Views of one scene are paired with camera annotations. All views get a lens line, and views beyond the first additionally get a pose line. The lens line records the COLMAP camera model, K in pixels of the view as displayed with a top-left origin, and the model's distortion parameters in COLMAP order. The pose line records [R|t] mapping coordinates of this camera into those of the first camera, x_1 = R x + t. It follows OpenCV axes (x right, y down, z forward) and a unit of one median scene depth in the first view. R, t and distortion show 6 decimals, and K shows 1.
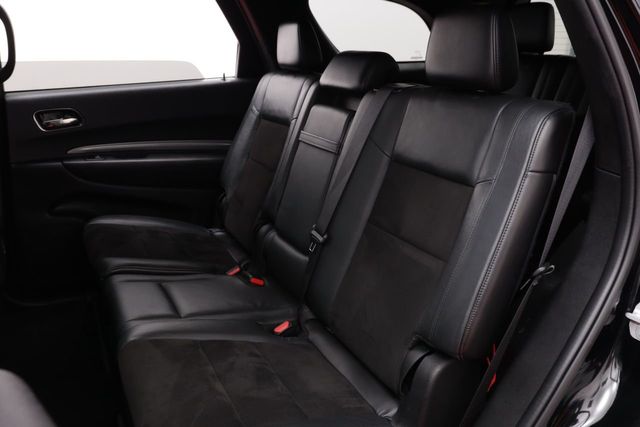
lens RADIAL K [[545.7, 0, 320.2], [0, 545.7, 213.9], [0, 0, 1]] dist [-0.005249, 0.022132]
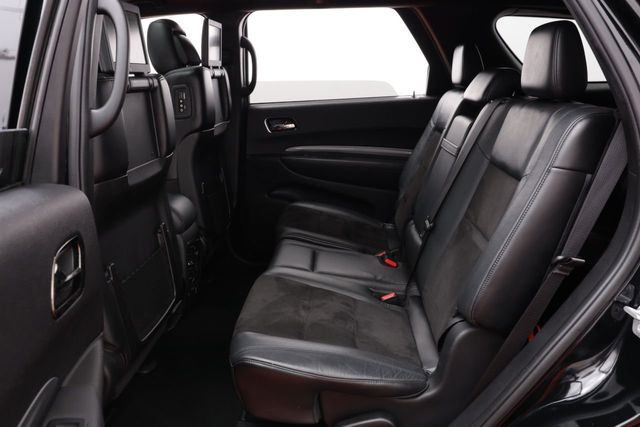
lens RADIAL K [[545.7, 0, 315.4], [0, 545.7, 213.7], [0, 0, 1]] dist [-0.005249, 0.022132]
pose [[0.869224, 0.110709, -0.481864, 0.271736], [-0.134208, 0.990848, -0.014446, 0.052302], [0.475854, 0.077227, 0.876127, -0.109723]]
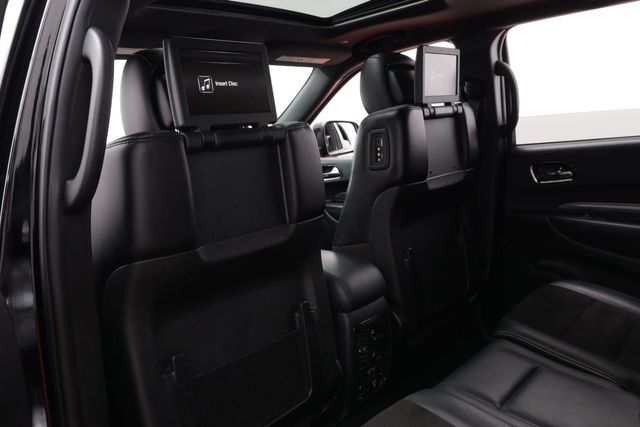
lens RADIAL K [[545.7, 0, 318.7], [0, 545.7, 211.0], [0, 0, 1]] dist [-0.005249, 0.022132]
pose [[0.374114, 0.131677, -0.917987, 0.289981], [-0.210594, 0.976071, 0.054183, -0.075067], [0.903155, 0.173052, 0.392892, 0.265577]]
